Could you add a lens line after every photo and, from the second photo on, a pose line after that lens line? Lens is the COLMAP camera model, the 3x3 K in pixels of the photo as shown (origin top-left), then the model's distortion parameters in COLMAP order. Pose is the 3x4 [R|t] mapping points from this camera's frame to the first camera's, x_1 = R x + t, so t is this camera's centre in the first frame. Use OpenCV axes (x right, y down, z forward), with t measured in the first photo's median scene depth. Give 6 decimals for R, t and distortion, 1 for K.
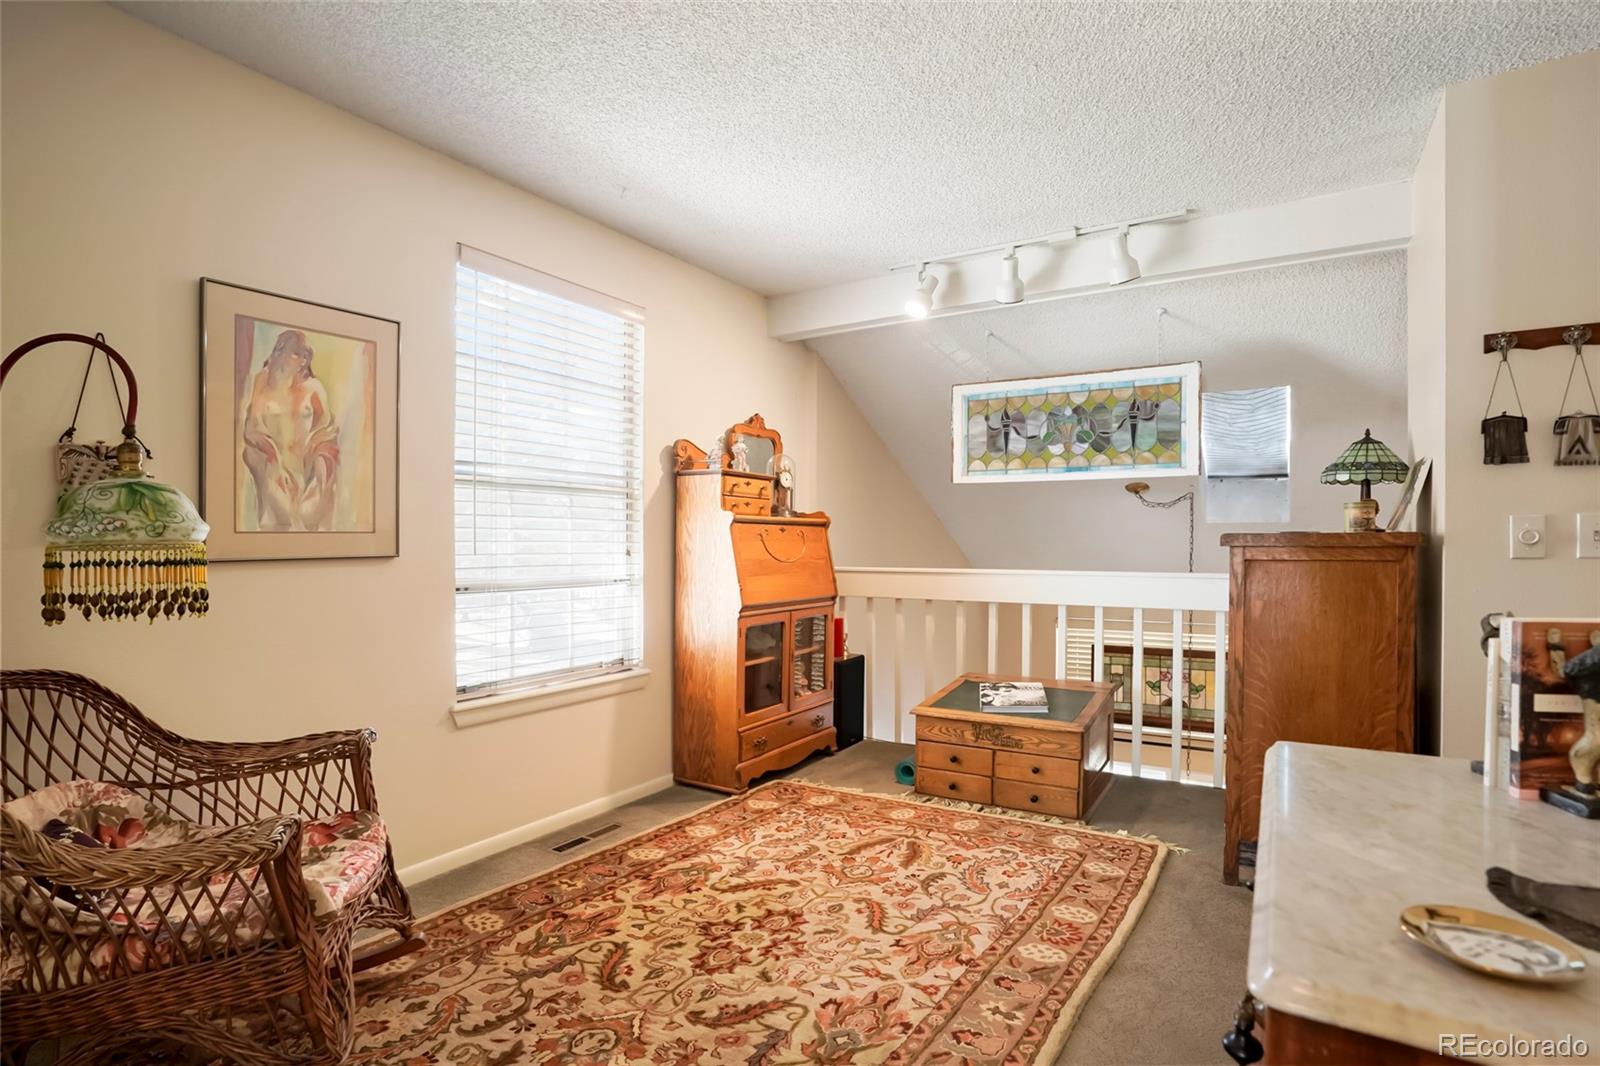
lens RADIAL K [[777.3, 0, 804.1], [0, 777.3, 547.2], [0, 0, 1]] dist [0.002637, 0.001705]
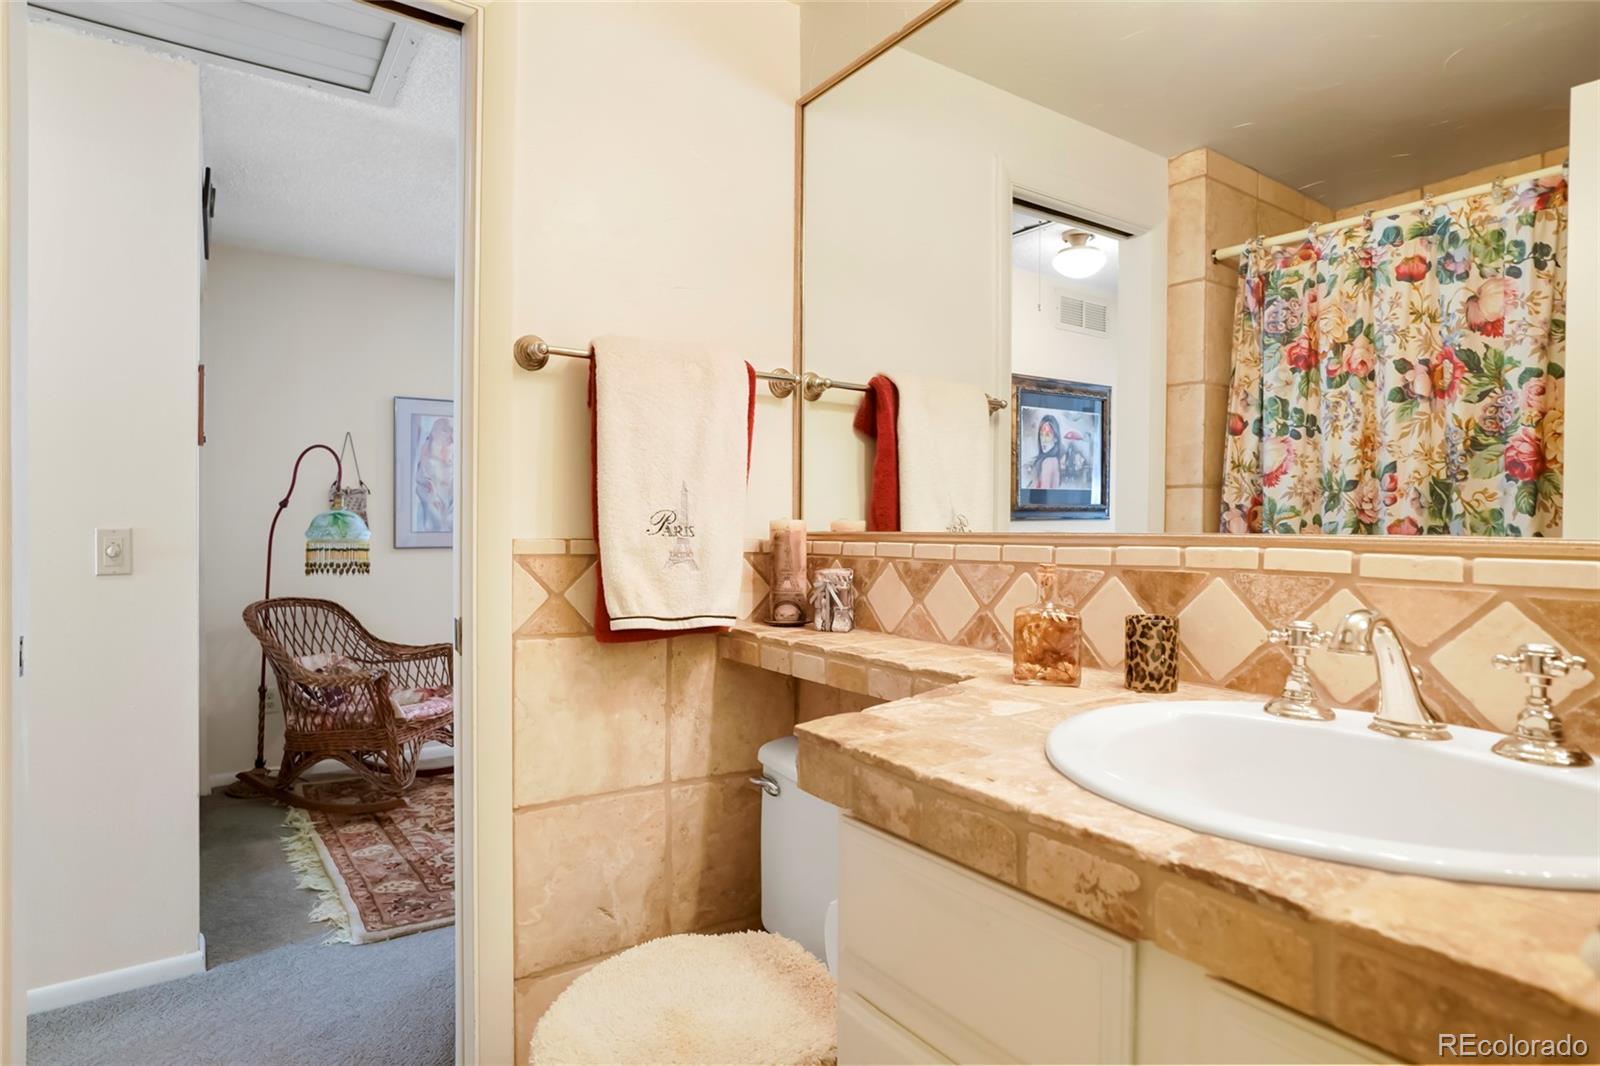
lens RADIAL K [[875.0, 0, 800.0], [0, 875.0, 533.0], [0, 0, 1]] dist [-0.002970, -0.000490]
pose [[0.913382, 0.008533, -0.407015, 1.101301], [-0.007792, 0.999964, 0.003477, -0.036845], [0.407030, -0.000004, 0.913415, -0.591324]]
